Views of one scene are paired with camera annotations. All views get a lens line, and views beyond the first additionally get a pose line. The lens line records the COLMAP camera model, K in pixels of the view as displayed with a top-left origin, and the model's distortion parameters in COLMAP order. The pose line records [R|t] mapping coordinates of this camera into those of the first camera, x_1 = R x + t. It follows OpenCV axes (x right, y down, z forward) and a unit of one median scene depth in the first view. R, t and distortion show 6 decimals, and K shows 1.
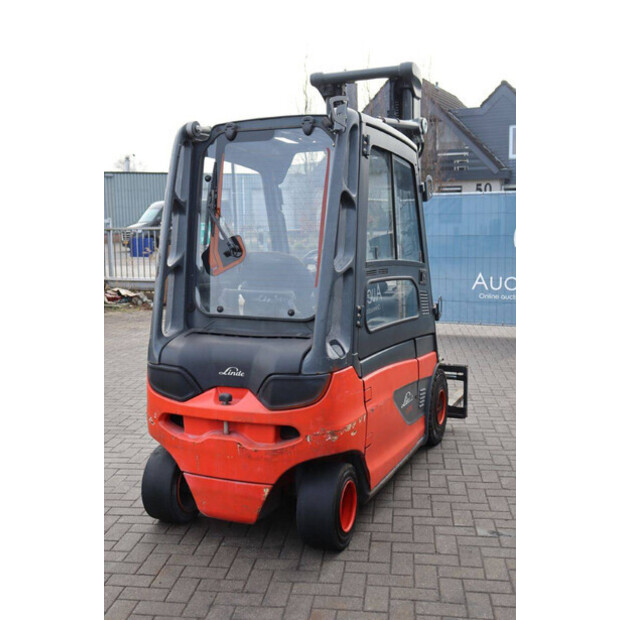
lens RADIAL K [[672.9, 0, 310.0], [0, 672.9, 310.0], [0, 0, 1]] dist [-0.017302, -0.004804]
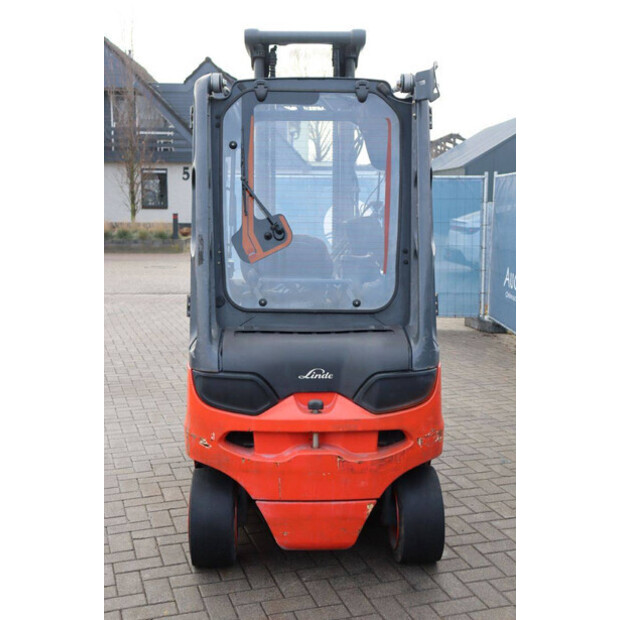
lens RADIAL K [[739.4, 0, 294.7], [0, 739.4, 310.3], [0, 0, 1]] dist [0.006386, 0.057004]
pose [[0.913889, -0.034396, 0.404504, -0.509347], [0.031590, 0.999408, 0.013612, -0.002603], [-0.404733, 0.000338, 0.914435, 0.153120]]
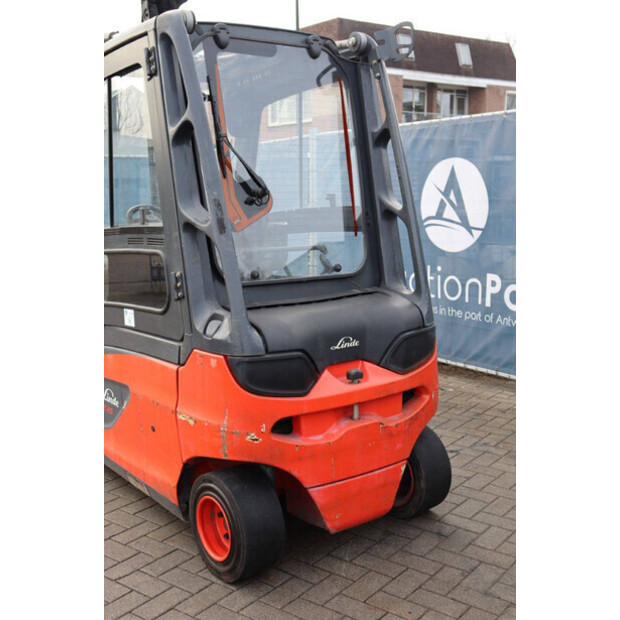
lens RADIAL K [[739.4, 0, 294.7], [0, 739.4, 310.3], [0, 0, 1]] dist [0.006386, 0.057004]
pose [[0.535061, -0.125326, 0.835466, -0.872761], [0.113130, 0.990657, 0.076154, -0.021394], [-0.837204, 0.053769, 0.544240, 0.557372]]
